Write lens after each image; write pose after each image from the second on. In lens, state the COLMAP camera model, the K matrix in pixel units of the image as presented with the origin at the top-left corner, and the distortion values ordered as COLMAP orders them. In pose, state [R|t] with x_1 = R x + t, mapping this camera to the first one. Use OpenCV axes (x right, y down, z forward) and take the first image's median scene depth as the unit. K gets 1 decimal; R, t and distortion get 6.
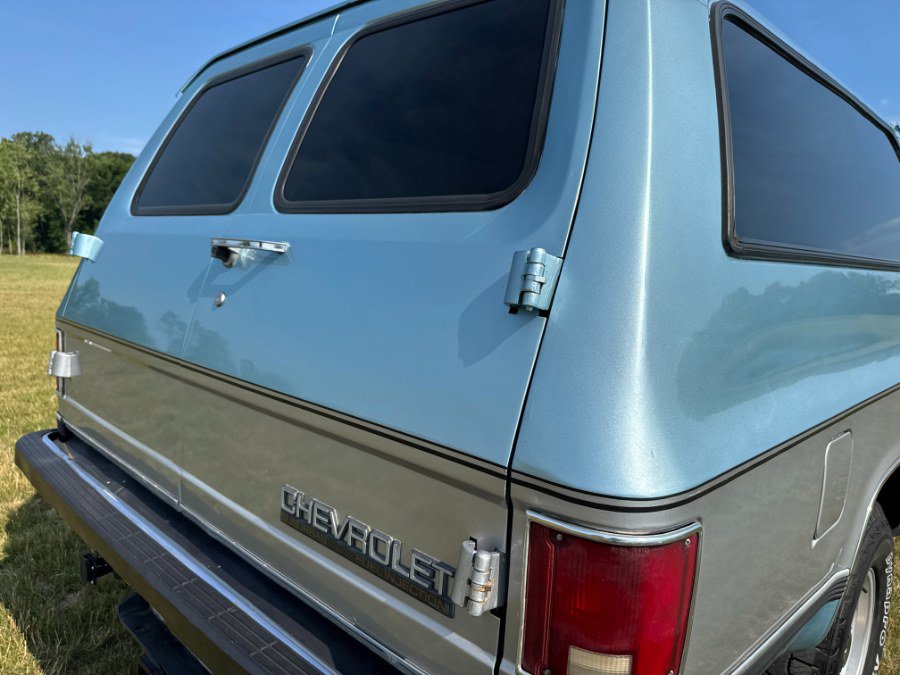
lens RADIAL K [[649.3, 0, 450.0], [0, 649.3, 337.5], [0, 0, 1]] dist [0.062113, -0.069933]
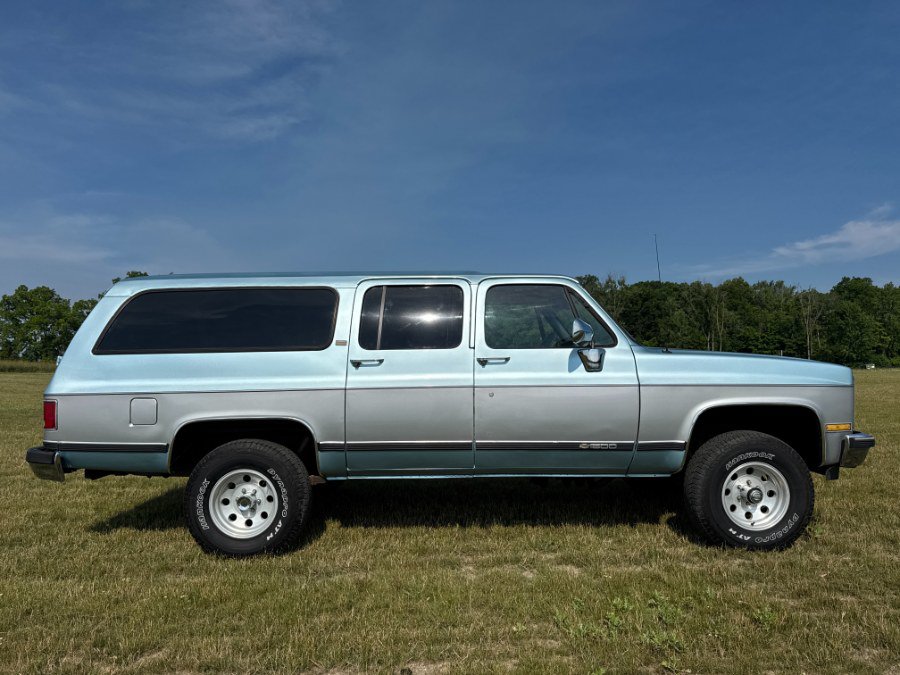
lens RADIAL K [[649.3, 0, 450.0], [0, 649.3, 337.5], [0, 0, 1]] dist [0.062113, -0.069933]
pose [[0.689776, -0.081644, -0.719405, 3.318679], [-0.043787, 0.987099, -0.154007, 0.202114], [0.722697, 0.137731, 0.677303, -0.069093]]
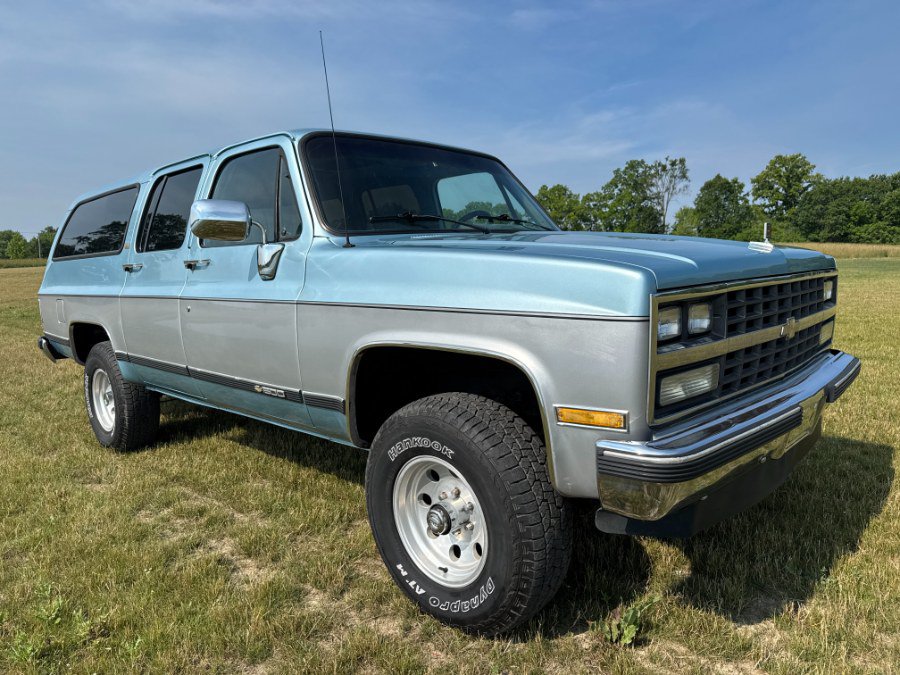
lens RADIAL K [[649.3, 0, 450.0], [0, 649.3, 337.5], [0, 0, 1]] dist [0.062113, -0.069933]
pose [[-0.039642, 0.072184, -0.996603, 3.559299], [-0.083875, 0.993627, 0.075305, -0.143234], [0.995687, 0.086575, -0.033335, 3.011532]]
